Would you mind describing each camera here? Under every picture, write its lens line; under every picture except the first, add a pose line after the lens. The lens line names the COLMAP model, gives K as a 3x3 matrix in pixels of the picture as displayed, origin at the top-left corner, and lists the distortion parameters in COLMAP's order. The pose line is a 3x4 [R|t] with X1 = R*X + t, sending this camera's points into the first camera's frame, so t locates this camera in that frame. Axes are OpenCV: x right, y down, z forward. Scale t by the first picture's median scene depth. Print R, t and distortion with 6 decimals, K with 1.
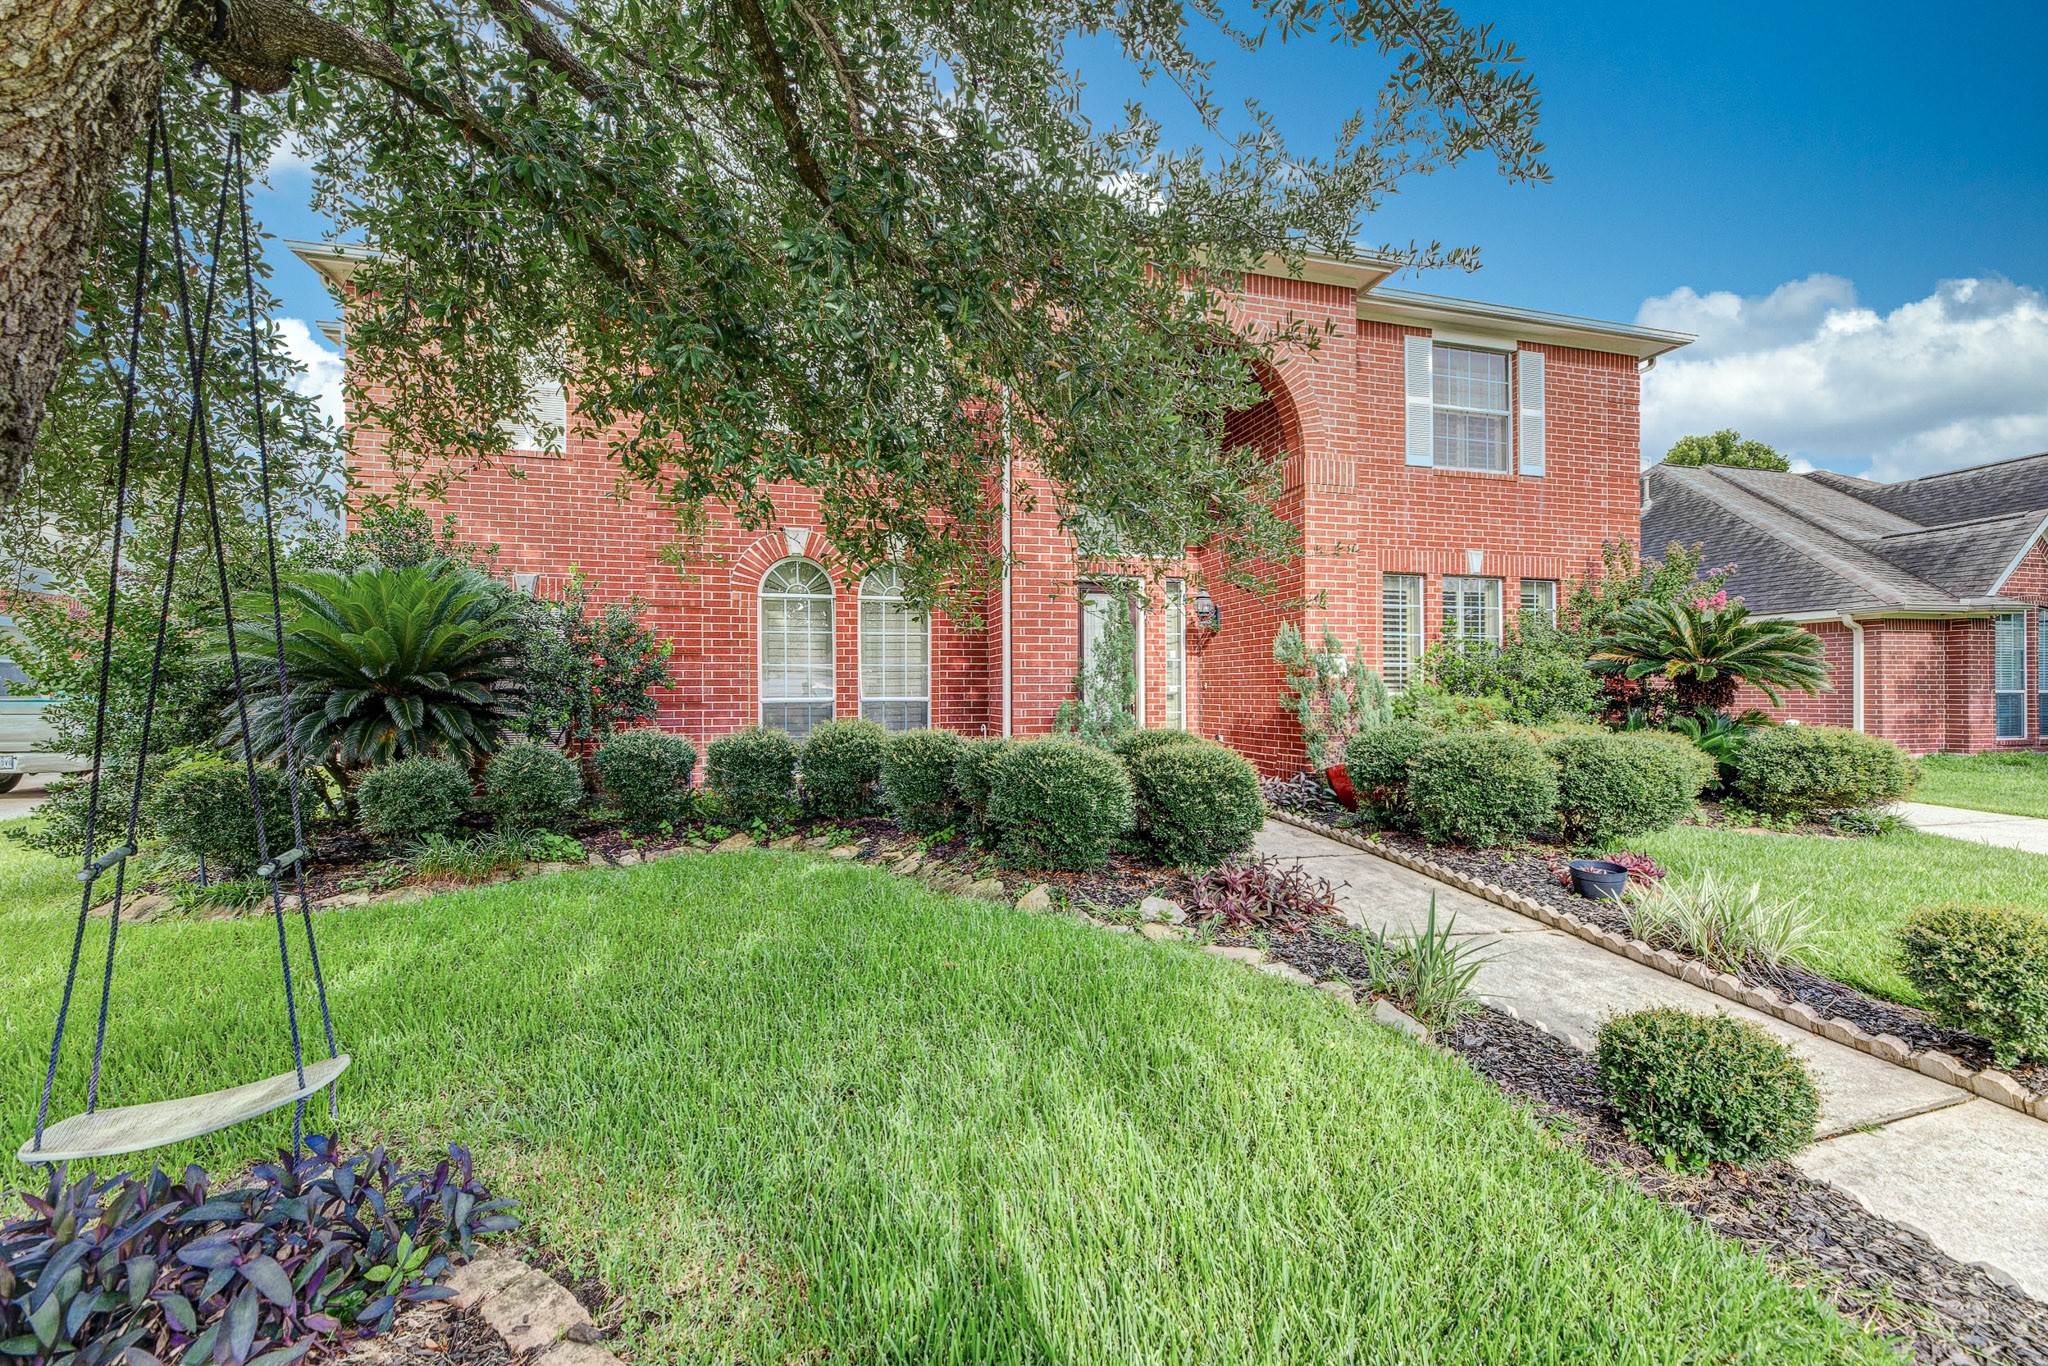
lens RADIAL K [[824.4, 0, 1020.1], [0, 824.4, 664.4], [0, 0, 1]] dist [-0.001957, -0.000204]
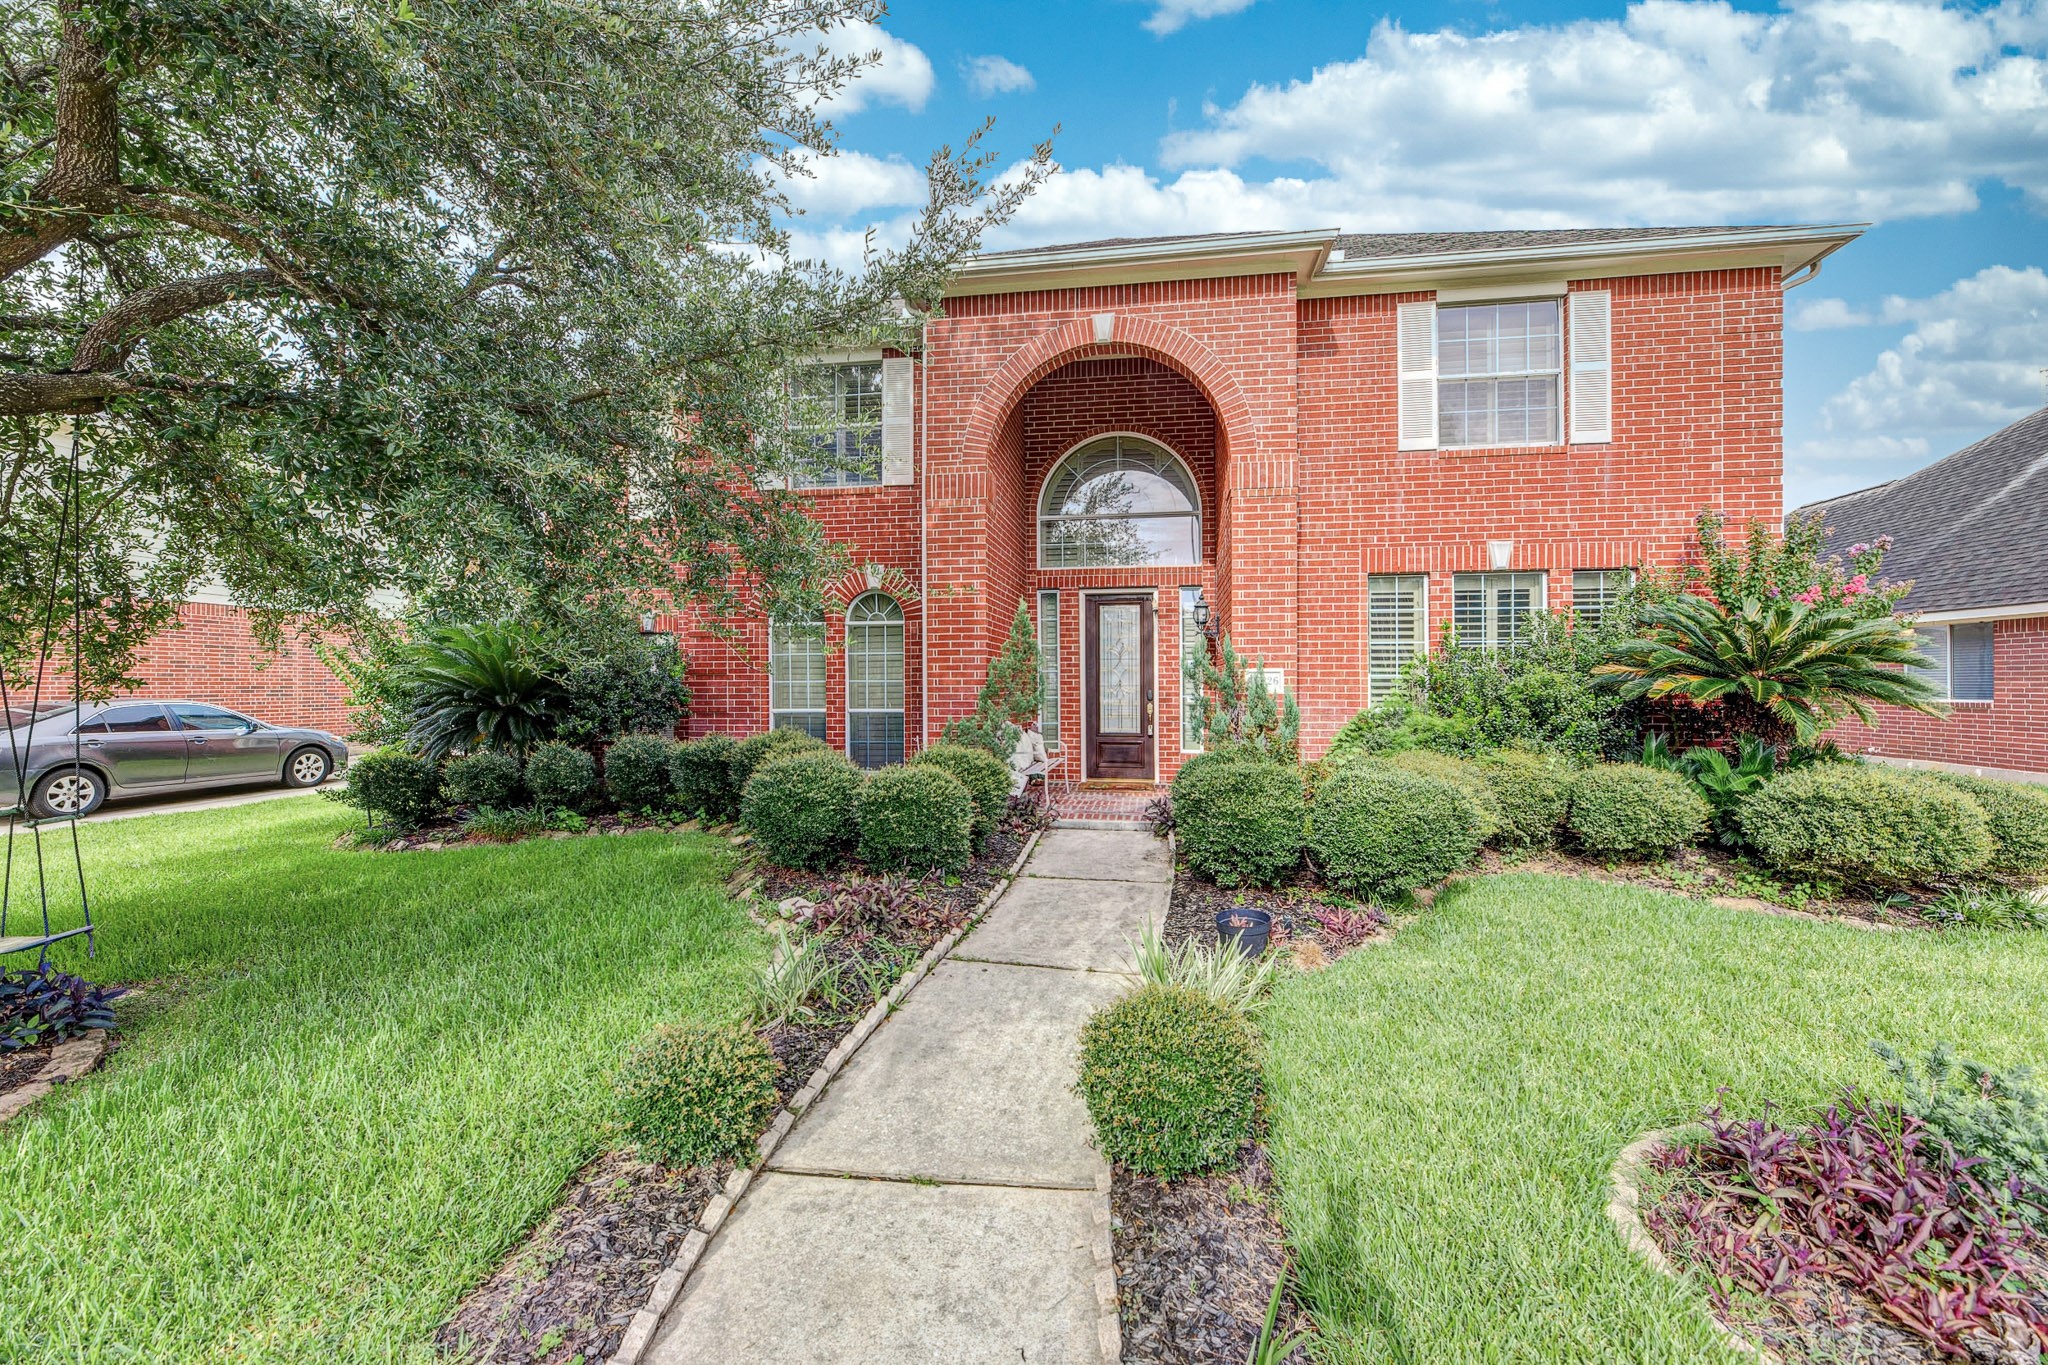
lens RADIAL K [[824.4, 0, 1042.3], [0, 824.4, 659.0], [0, 0, 1]] dist [-0.001957, -0.000204]
pose [[0.916871, -0.011707, -0.399011, 0.553176], [0.014392, 0.999889, 0.003736, -0.032456], [0.398923, -0.009168, 0.916939, 0.041025]]
